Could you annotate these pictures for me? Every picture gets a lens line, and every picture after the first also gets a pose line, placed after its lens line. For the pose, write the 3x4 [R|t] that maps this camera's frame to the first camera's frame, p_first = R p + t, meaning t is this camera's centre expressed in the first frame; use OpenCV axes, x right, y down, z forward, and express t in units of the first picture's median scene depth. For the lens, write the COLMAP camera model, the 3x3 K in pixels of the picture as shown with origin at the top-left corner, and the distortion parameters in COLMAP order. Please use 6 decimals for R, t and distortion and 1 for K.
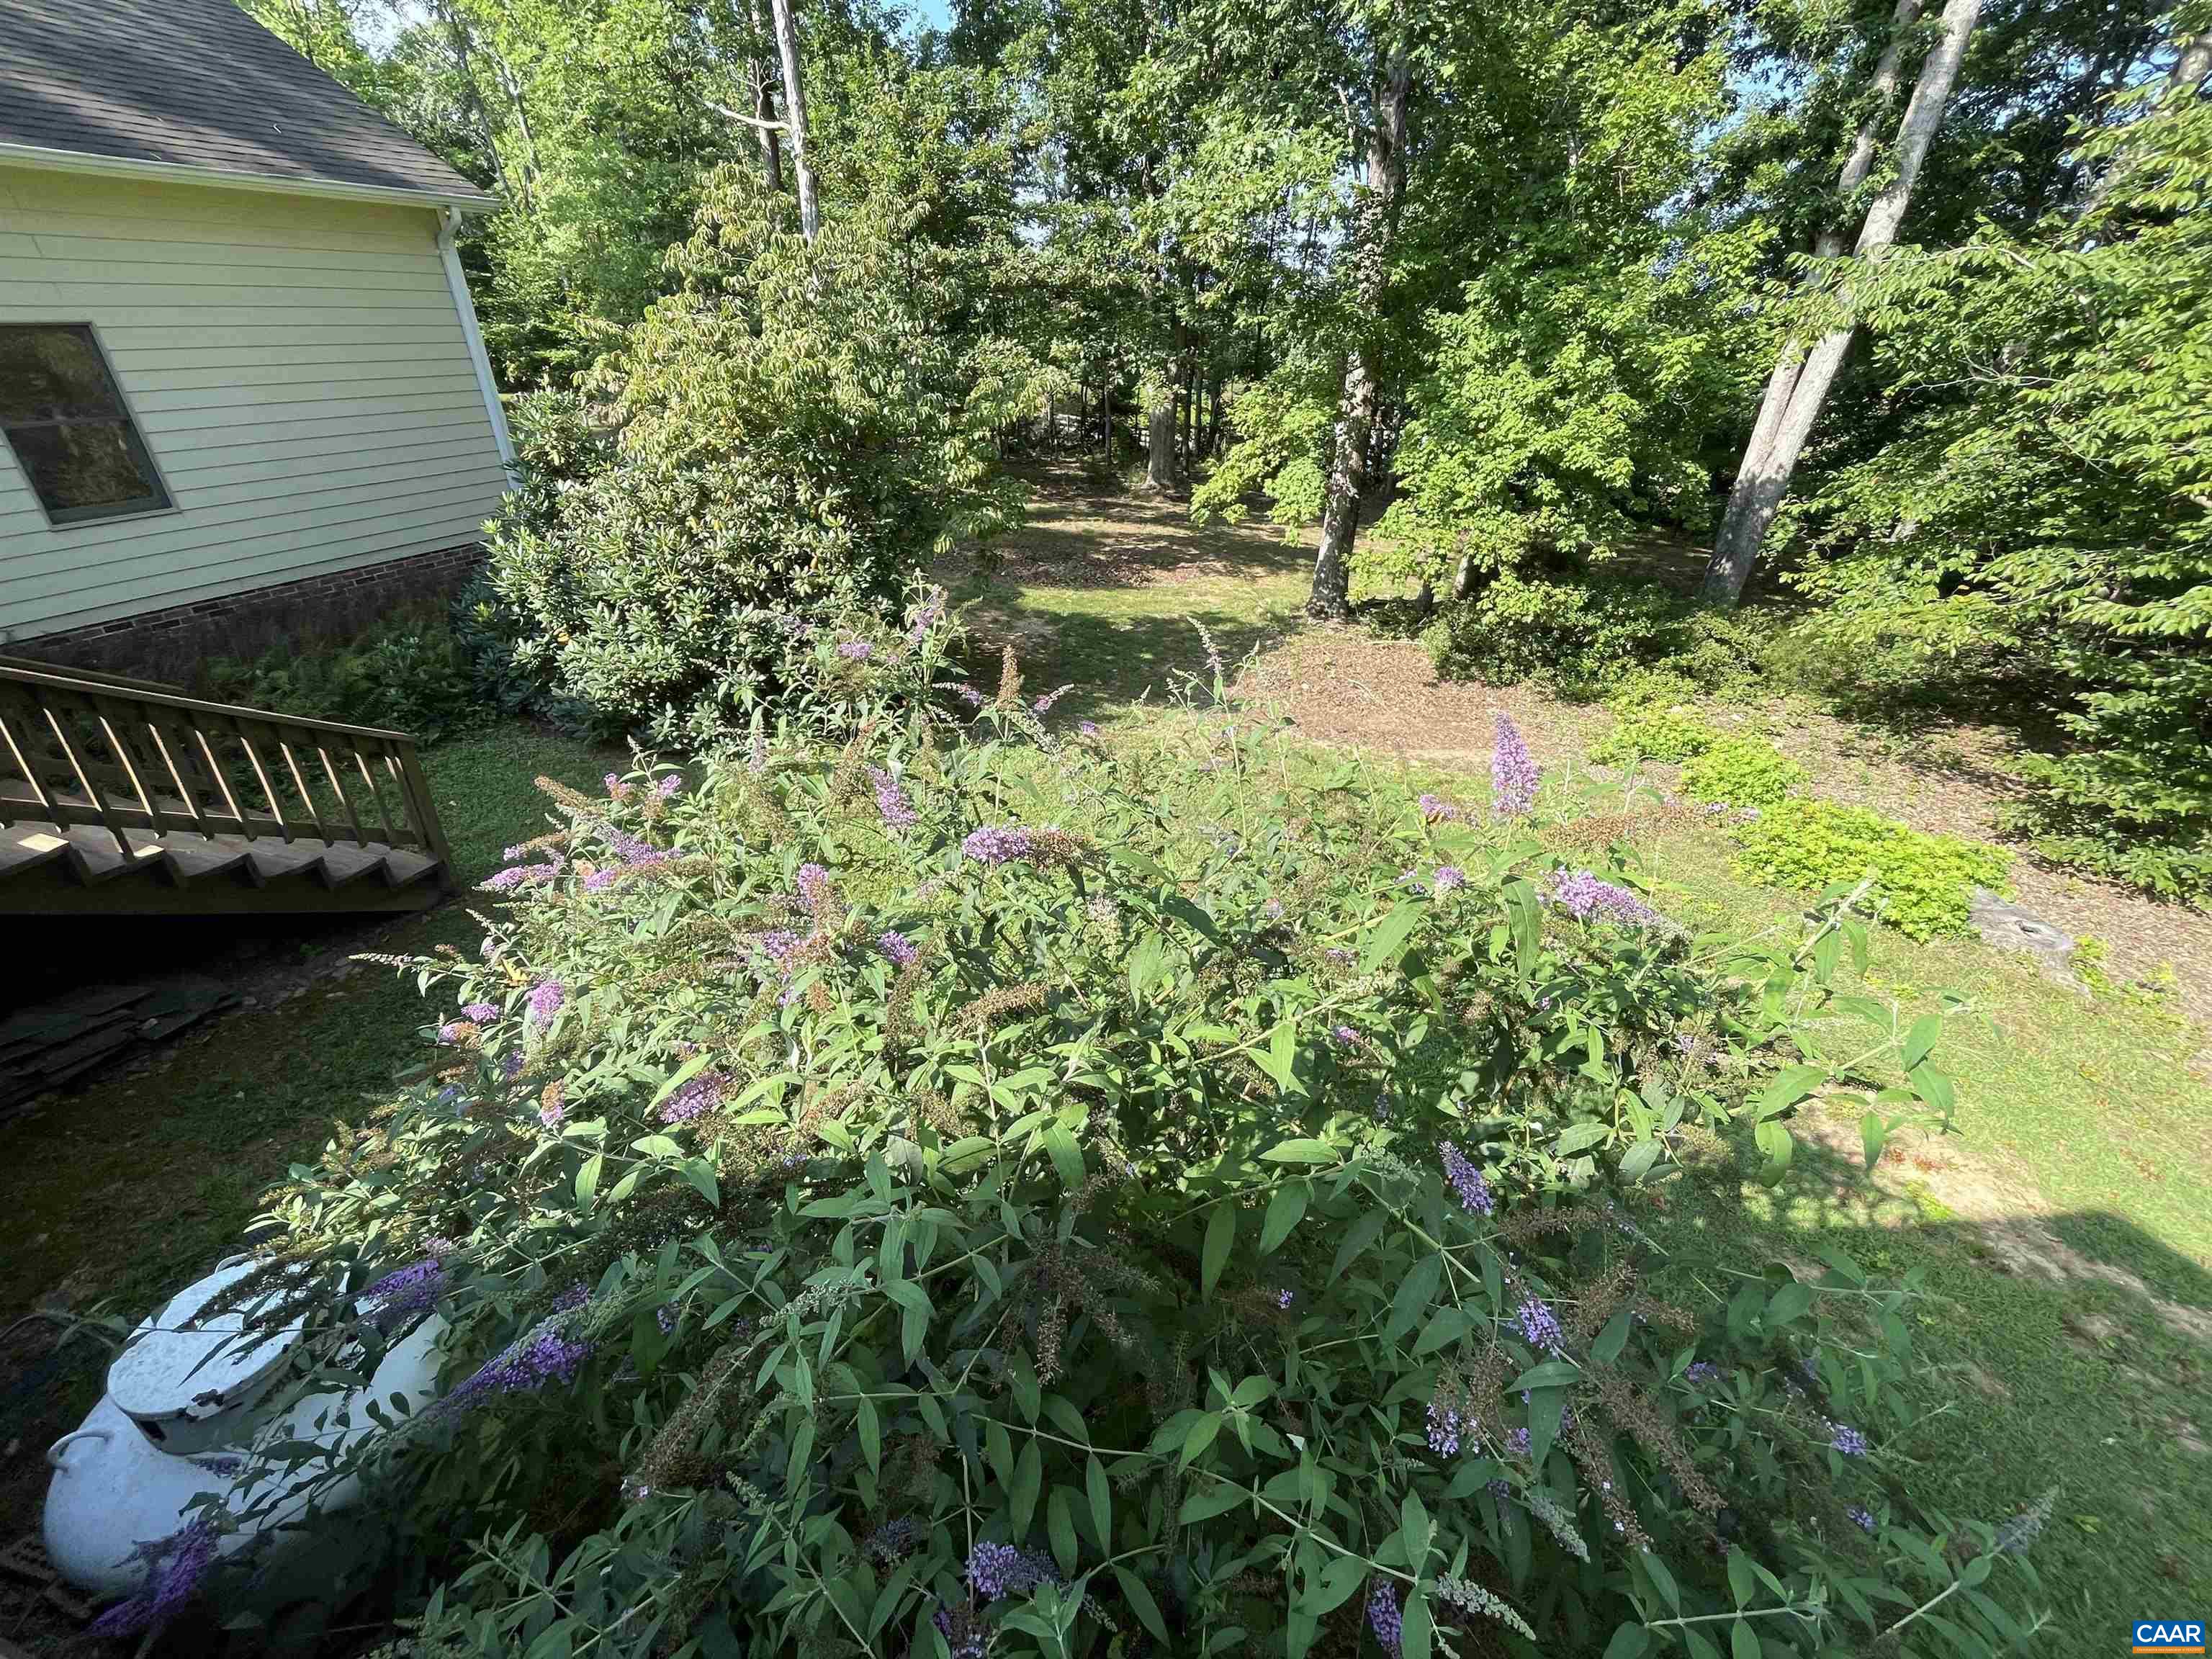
lens RADIAL K [[900.4, 0, 1110.4], [0, 900.4, 815.5], [0, 0, 1]] dist [-0.001028, 0.000063]
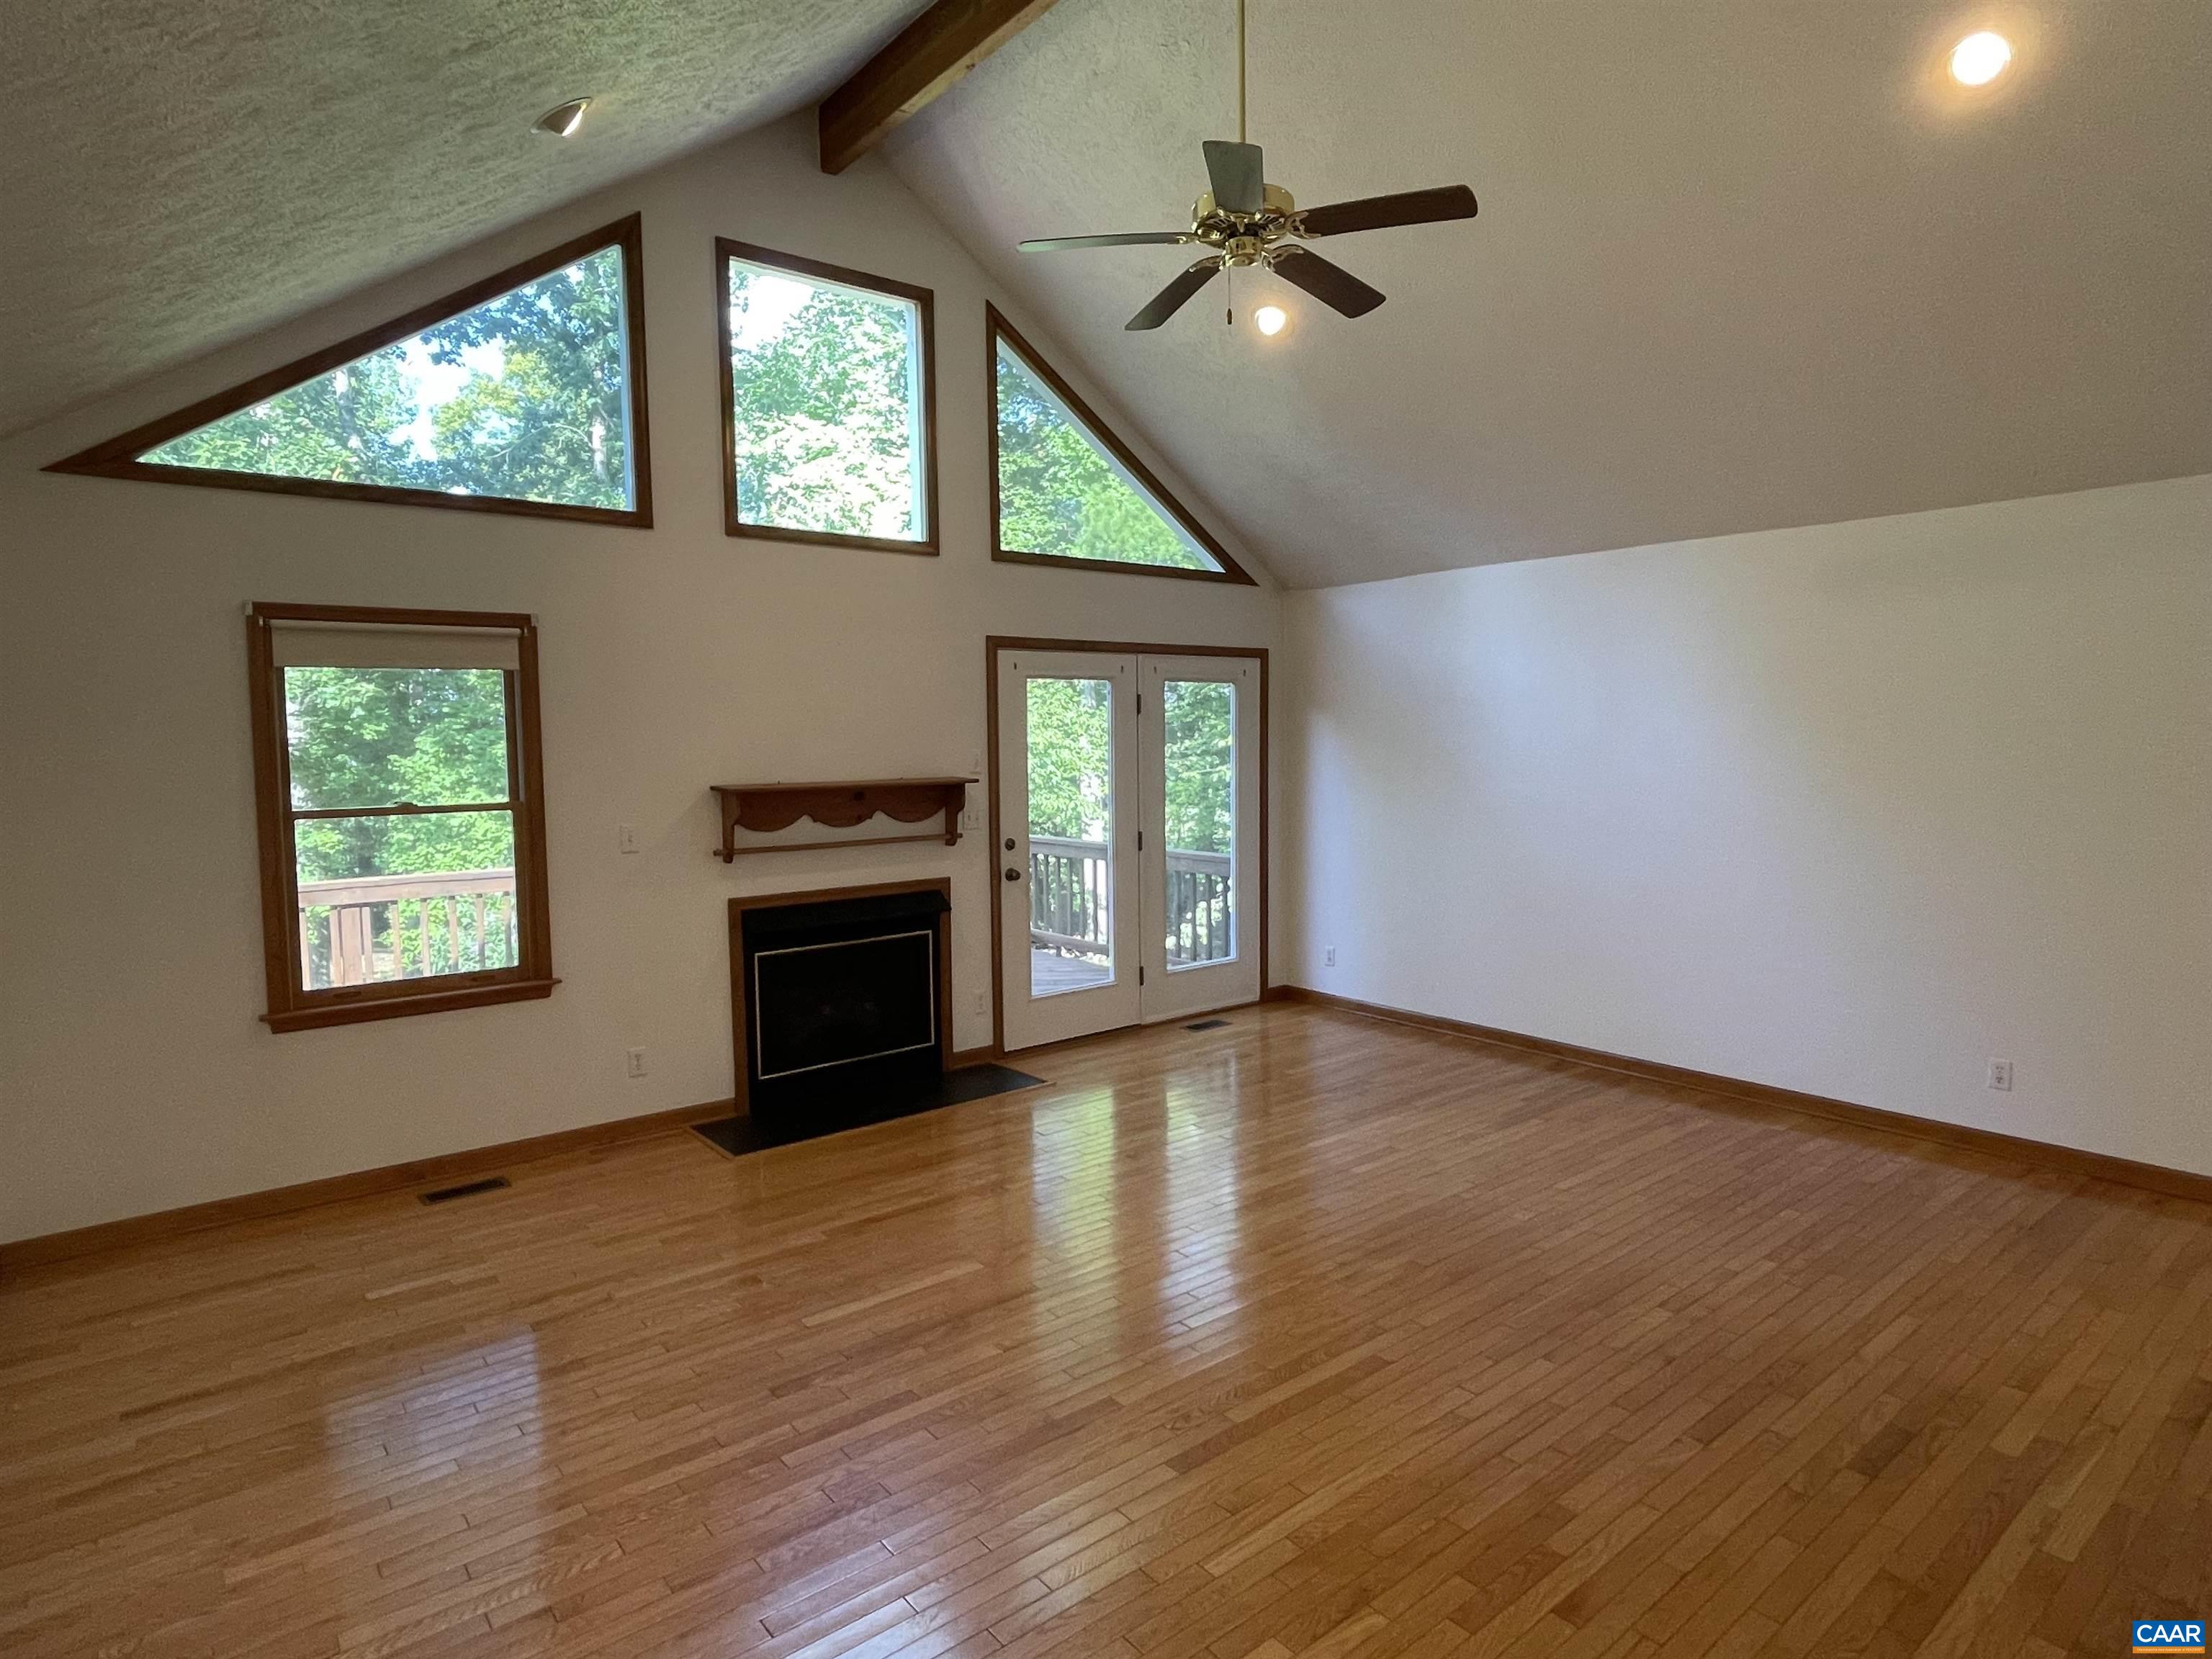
lens RADIAL K [[1210.3, 0, 1097.9], [0, 1210.3, 814.0], [0, 0, 1]] dist [0.001618, -0.003582]
pose [[0.512564, -0.073774, 0.855474, -0.640199], [0.435633, 0.880898, -0.185047, 0.286499], [-0.739934, 0.467521, 0.483654, -0.574782]]
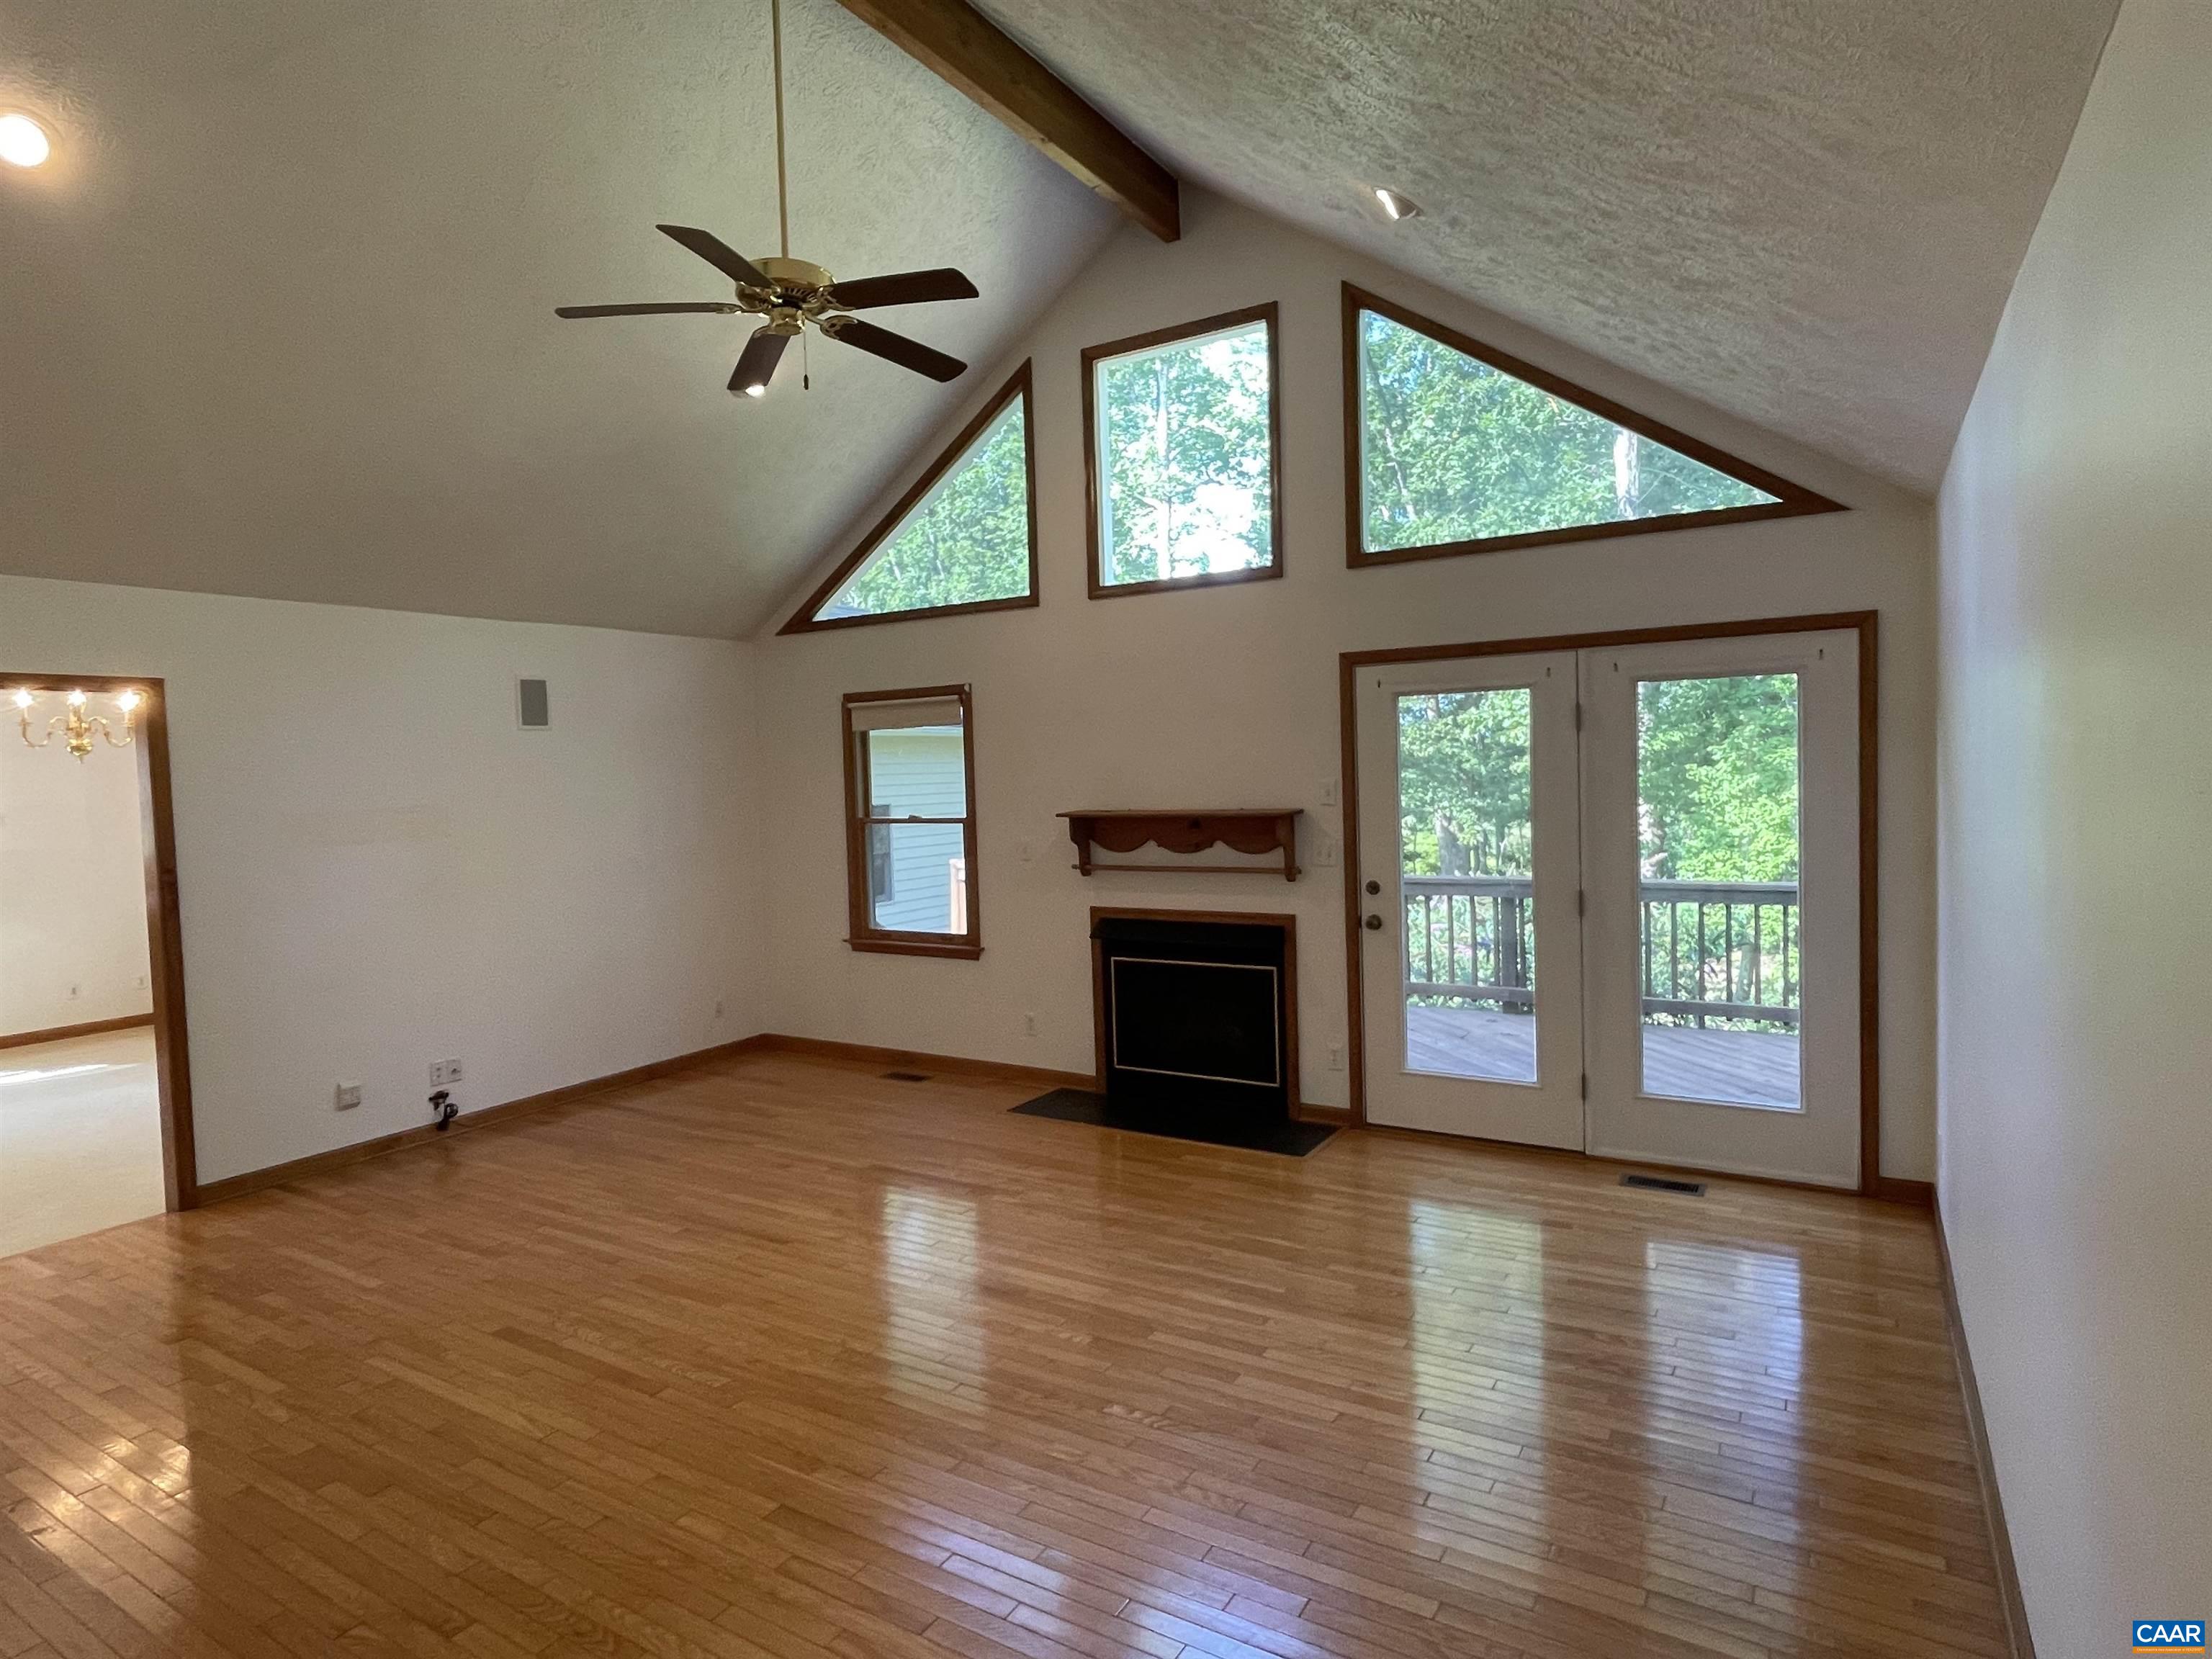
lens RADIAL K [[1210.3, 0, 1099.2], [0, 1210.3, 817.8], [0, 0, 1]] dist [0.001618, -0.003582]
pose [[0.980276, -0.031306, -0.195138, -0.164859], [-0.060260, 0.893010, -0.445985, 0.384199], [0.188222, 0.448947, 0.873510, -0.740401]]
